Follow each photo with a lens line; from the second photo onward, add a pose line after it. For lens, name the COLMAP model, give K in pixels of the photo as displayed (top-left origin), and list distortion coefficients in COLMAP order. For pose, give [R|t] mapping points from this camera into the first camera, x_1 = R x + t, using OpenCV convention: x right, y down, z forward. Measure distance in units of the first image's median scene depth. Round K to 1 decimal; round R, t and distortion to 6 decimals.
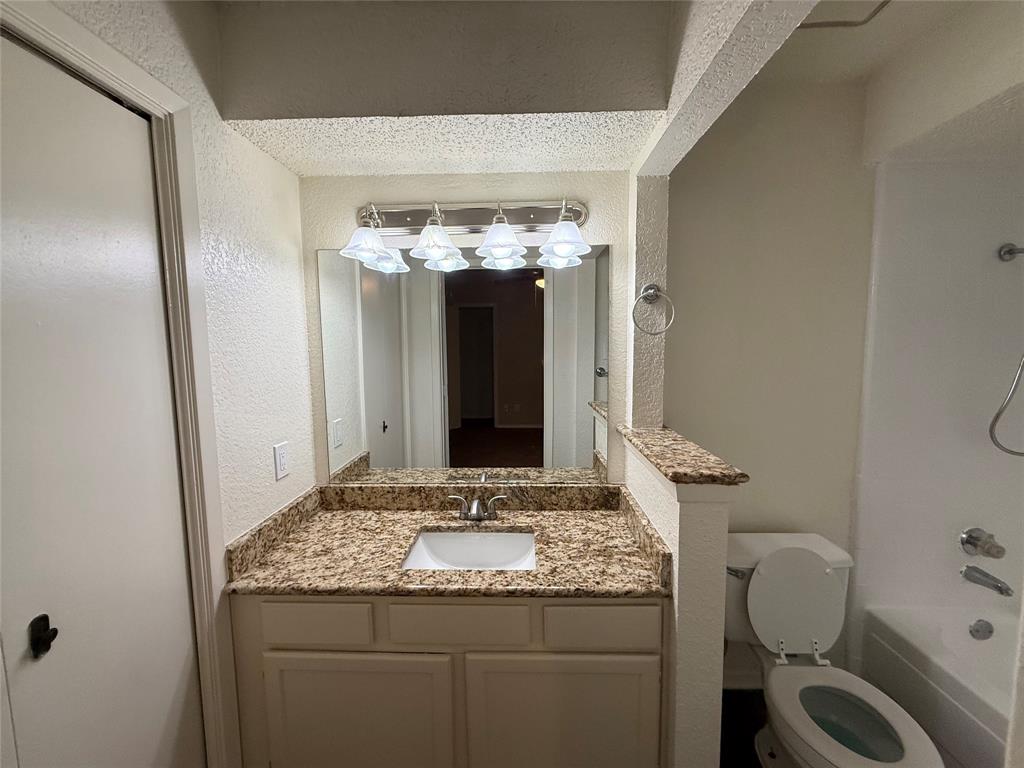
lens RADIAL K [[406.5, 0, 511.2], [0, 406.5, 384.4], [0, 0, 1]] dist [0.003497, -0.000993]
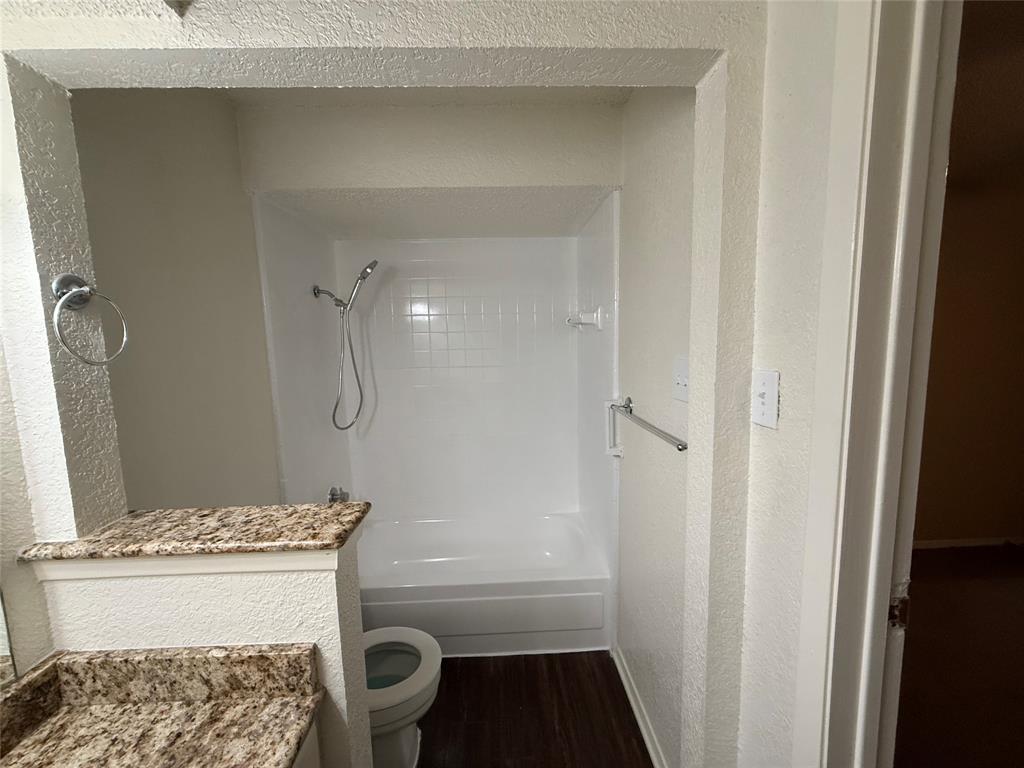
lens RADIAL K [[406.5, 0, 510.4], [0, 406.5, 381.2], [0, 0, 1]] dist [0.003497, -0.000993]
pose [[-0.061939, -0.099441, 0.993114, -0.285870], [0.121669, 0.986851, 0.106402, -0.095299], [-0.990636, 0.127422, -0.049025, 0.487453]]
